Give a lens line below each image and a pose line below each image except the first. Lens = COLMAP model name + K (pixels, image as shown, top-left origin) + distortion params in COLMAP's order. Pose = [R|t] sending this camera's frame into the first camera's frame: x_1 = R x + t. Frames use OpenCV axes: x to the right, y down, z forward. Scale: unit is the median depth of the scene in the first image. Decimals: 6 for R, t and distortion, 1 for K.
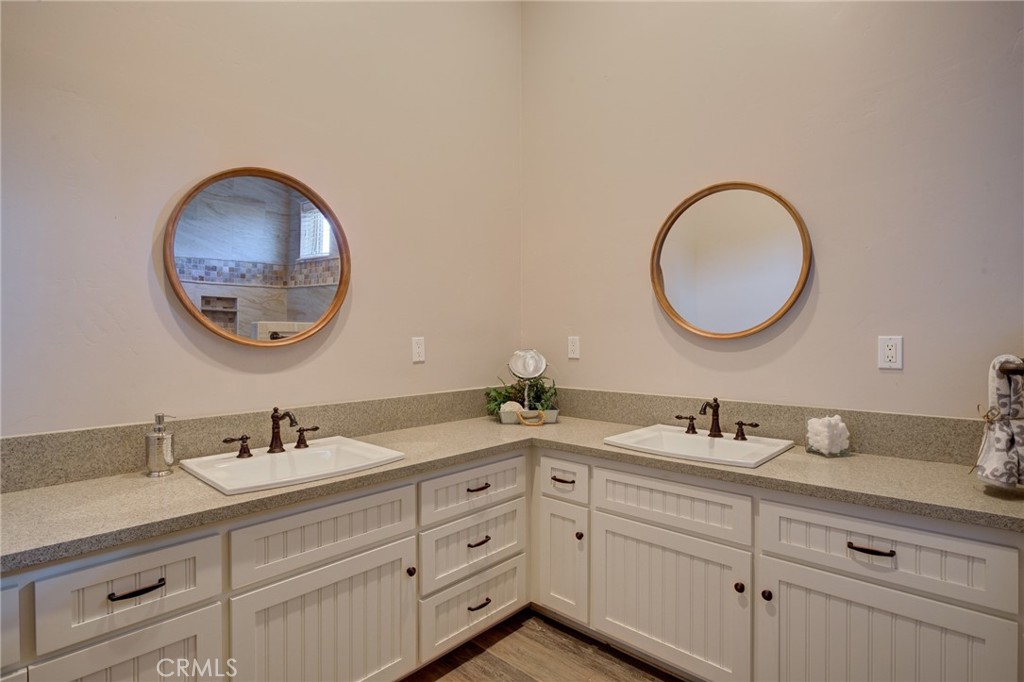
lens RADIAL K [[500.0, 0, 511.0], [0, 500.0, 344.7], [0, 0, 1]] dist [-0.018722, 0.003189]
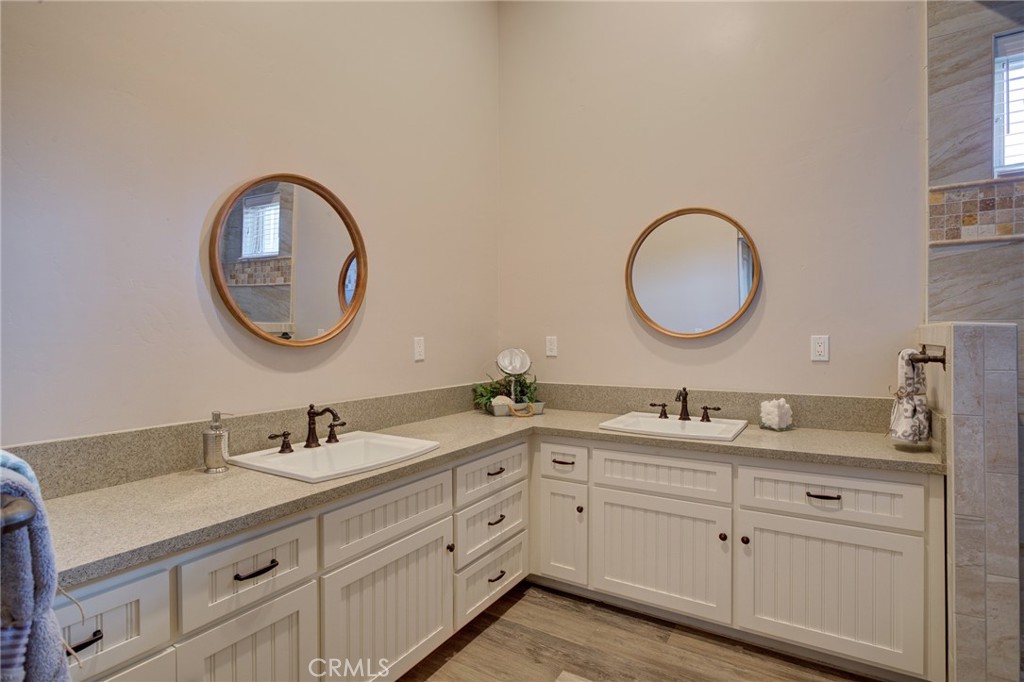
lens RADIAL K [[500.0, 0, 507.2], [0, 500.0, 348.5], [0, 0, 1]] dist [-0.018722, 0.003189]
pose [[0.981522, -0.005892, 0.191258, -0.266376], [0.004968, 0.999974, 0.005310, 0.005176], [-0.191284, -0.004262, 0.981525, -0.105889]]
